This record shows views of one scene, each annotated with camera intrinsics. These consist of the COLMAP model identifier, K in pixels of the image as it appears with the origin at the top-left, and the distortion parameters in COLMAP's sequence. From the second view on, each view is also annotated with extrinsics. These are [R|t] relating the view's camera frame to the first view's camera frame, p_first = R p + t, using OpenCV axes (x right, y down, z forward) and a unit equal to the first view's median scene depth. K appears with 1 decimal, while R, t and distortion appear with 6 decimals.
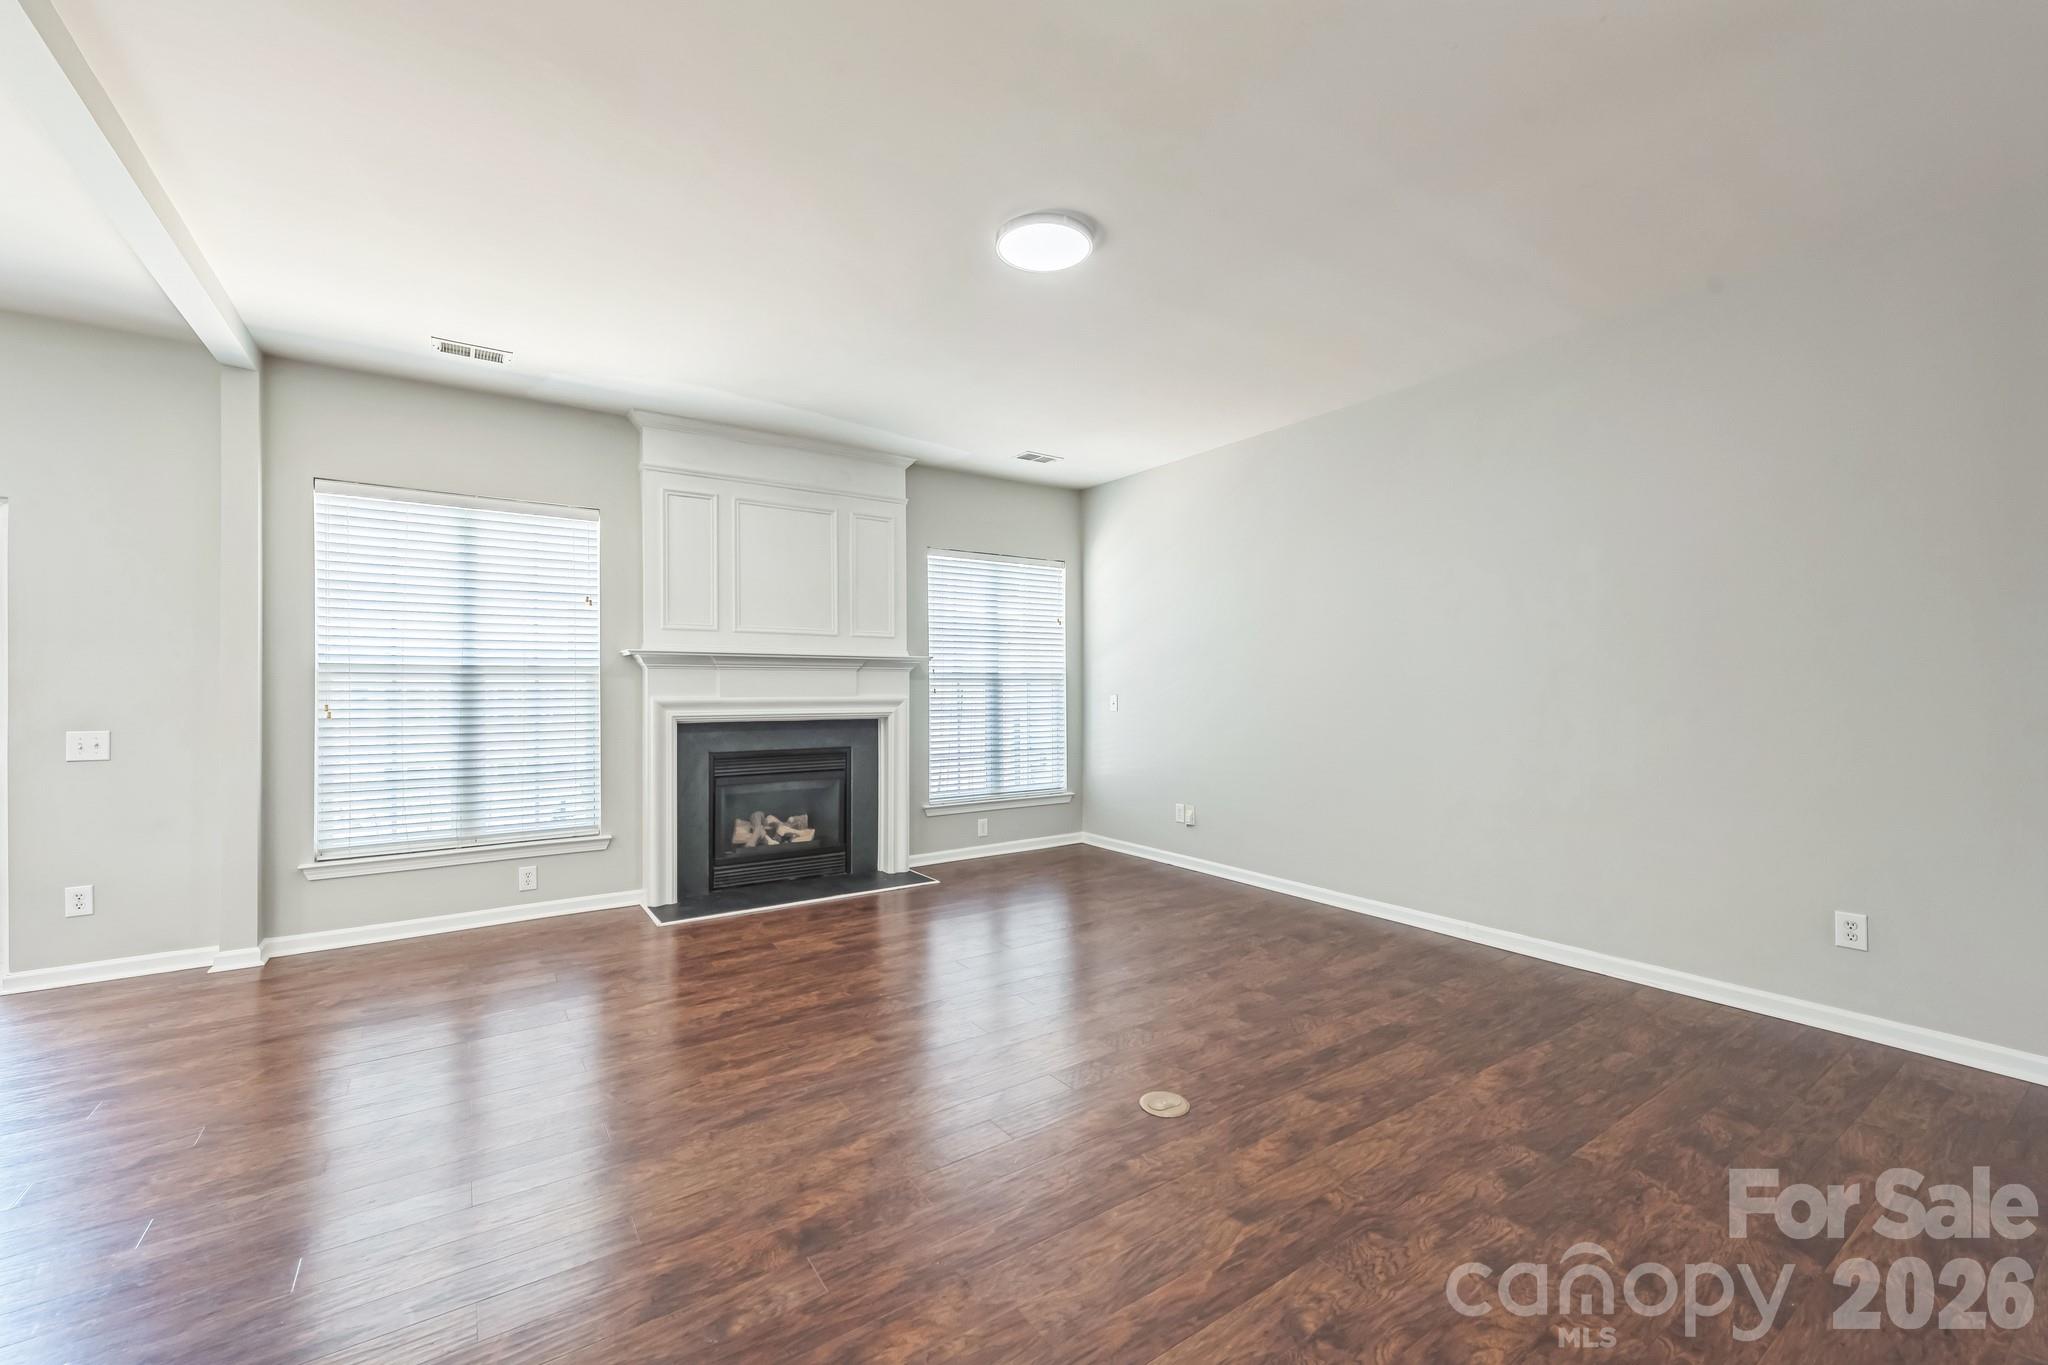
lens RADIAL K [[812.1, 0, 1031.3], [0, 812.1, 684.1], [0, 0, 1]] dist [0.007909, -0.000028]
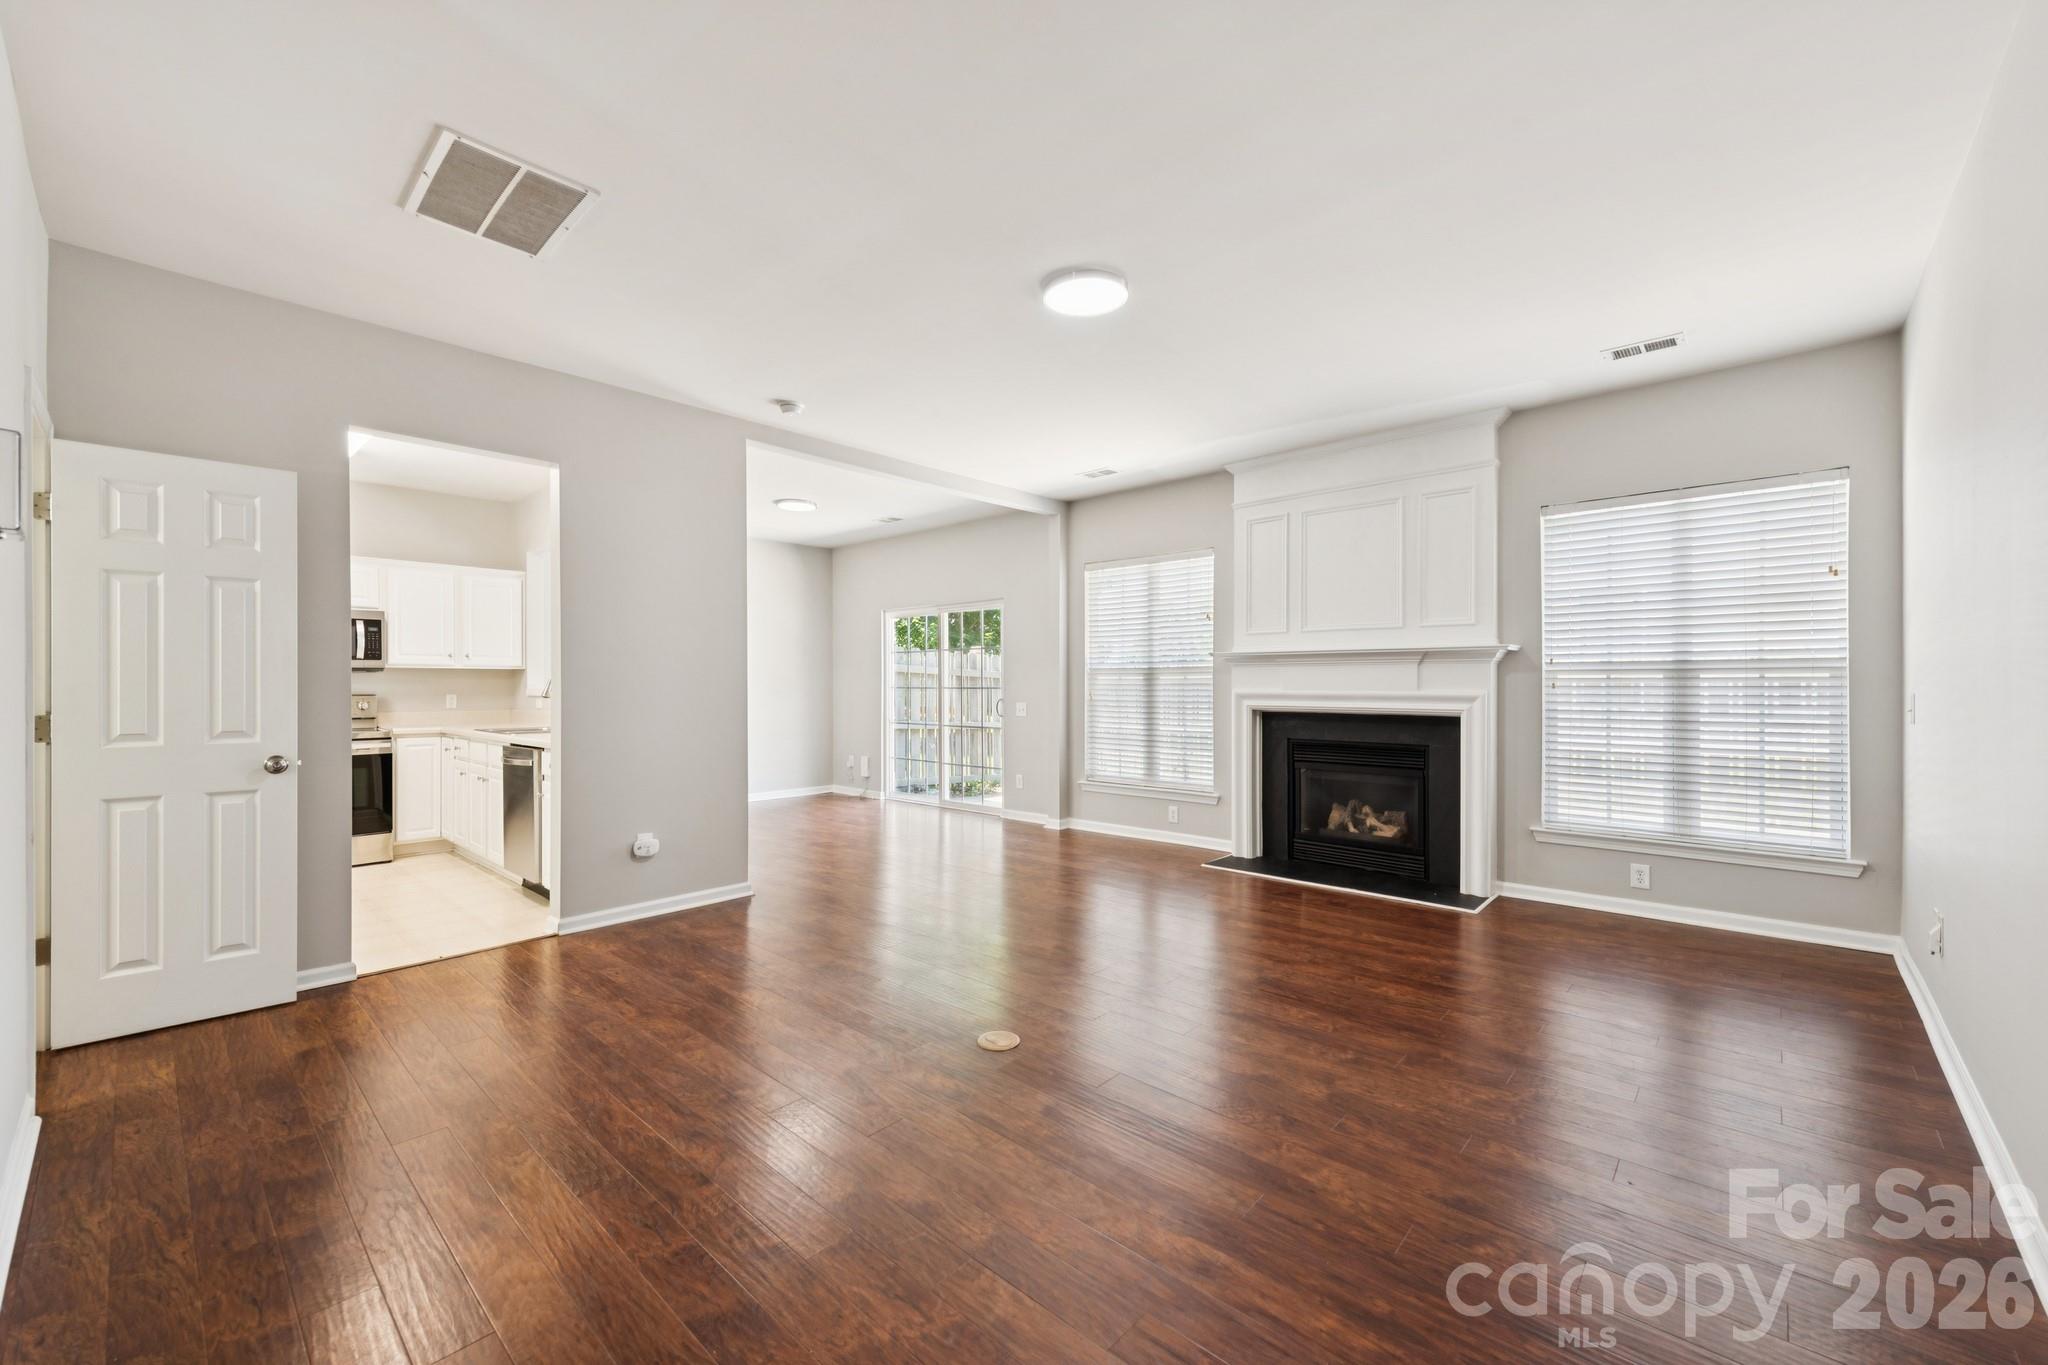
lens RADIAL K [[812.1, 0, 1031.3], [0, 812.1, 684.1], [0, 0, 1]] dist [0.007909, -0.000028]
pose [[0.230469, 0.003092, -0.973075, 0.665623], [0.006104, 0.999971, 0.004623, -0.000448], [0.973061, -0.007005, 0.230443, 0.396294]]
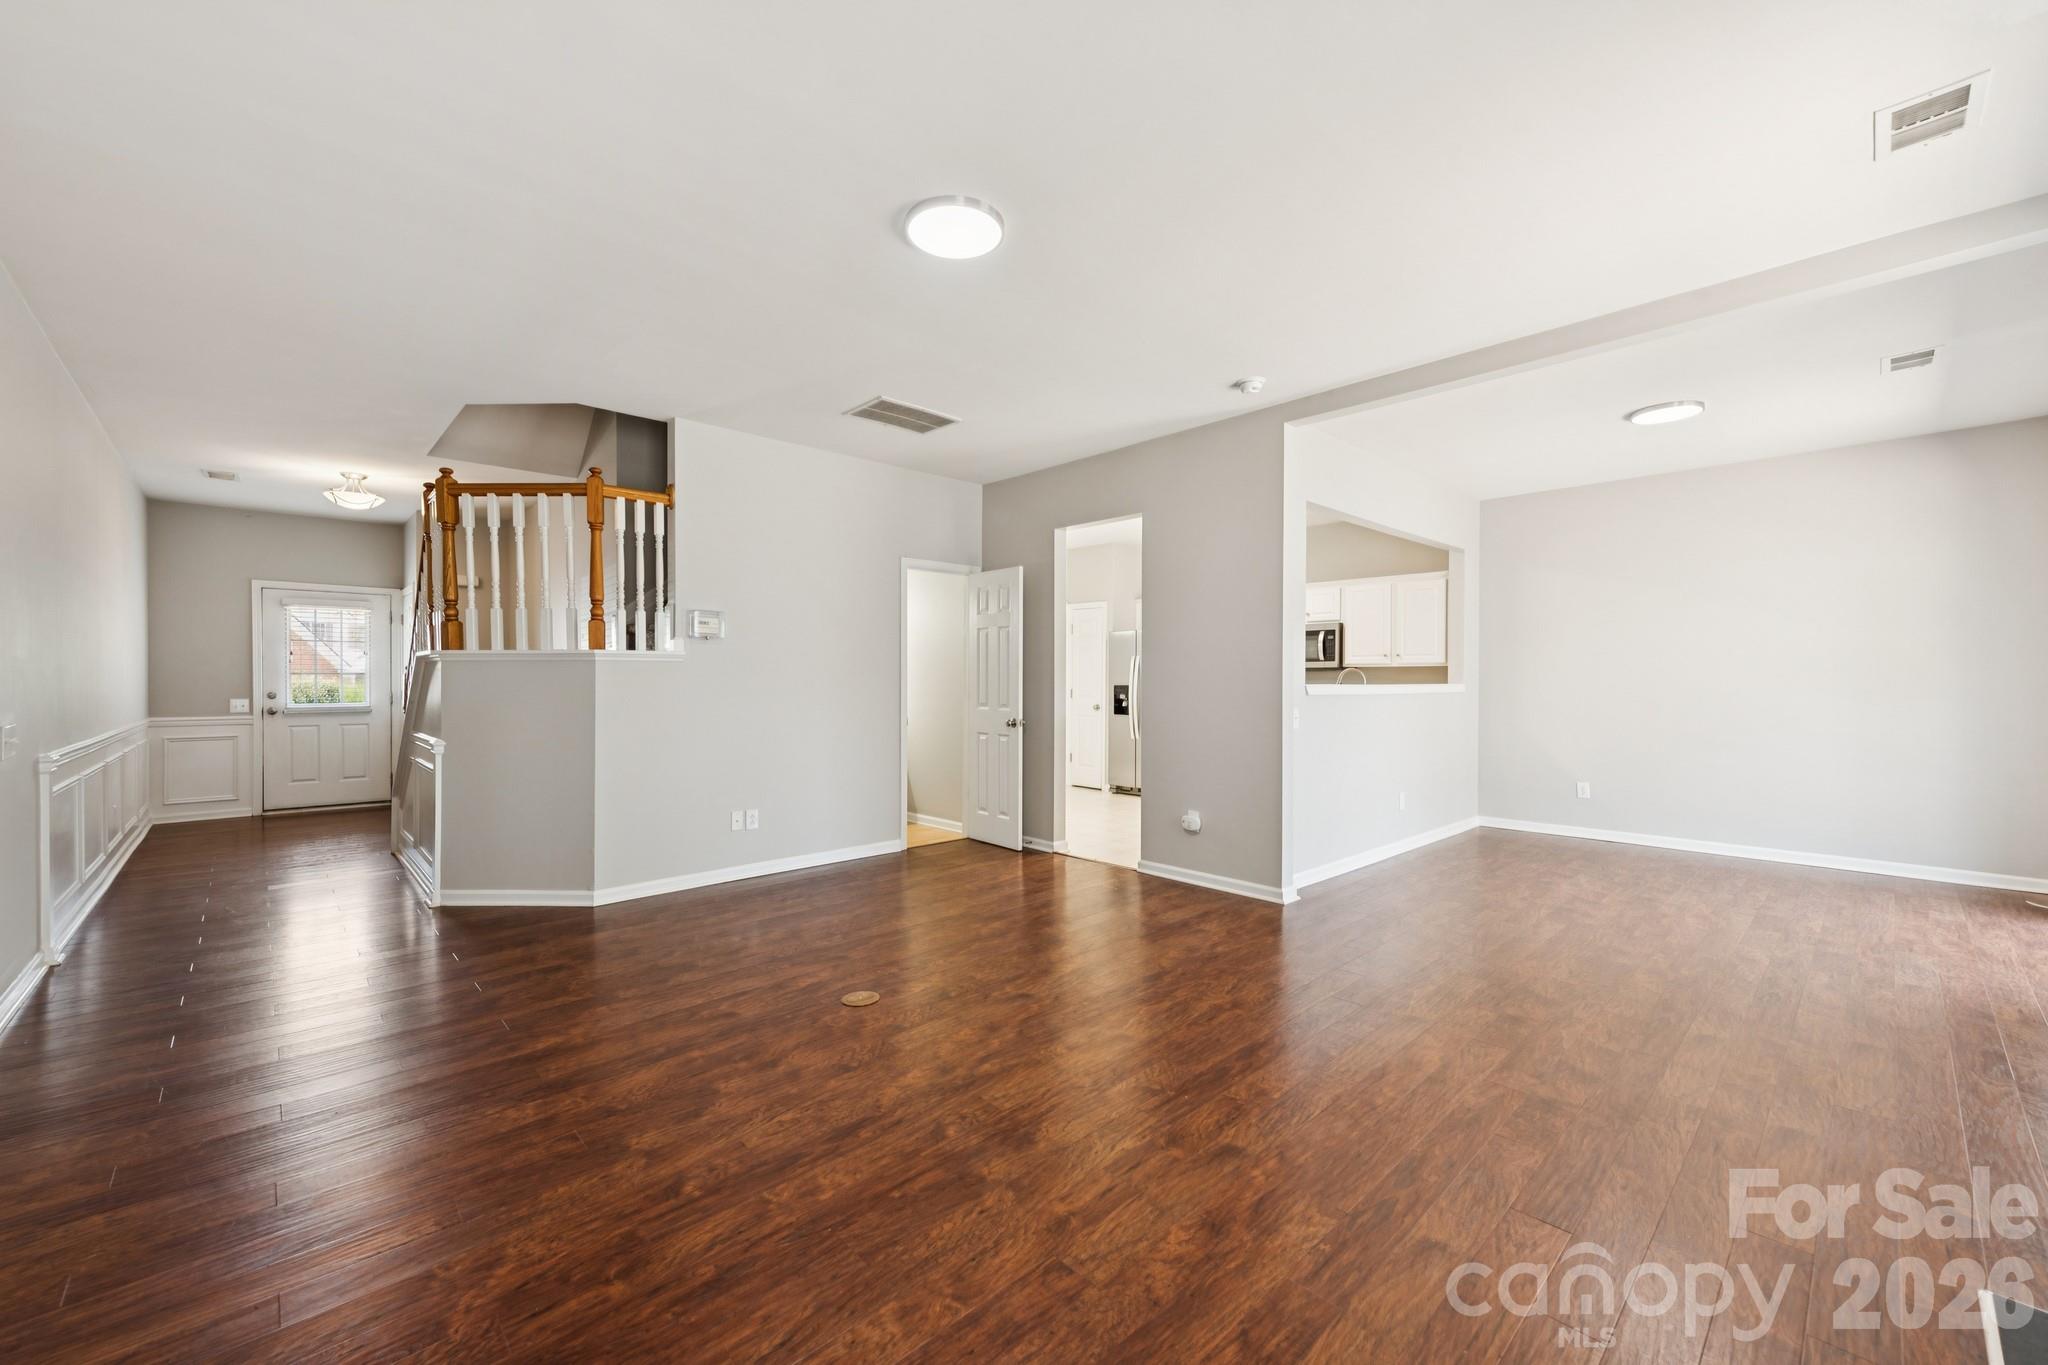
lens RADIAL K [[817.5, 0, 1024.0], [0, 817.5, 682.5], [0, 0, 1]] dist [0.001357, -0.000052]
pose [[-0.989350, 0.002302, -0.145539, 0.047207], [0.002355, 0.999997, -0.000197, 0.002857], [0.145539, -0.000538, -0.989352, 1.192897]]
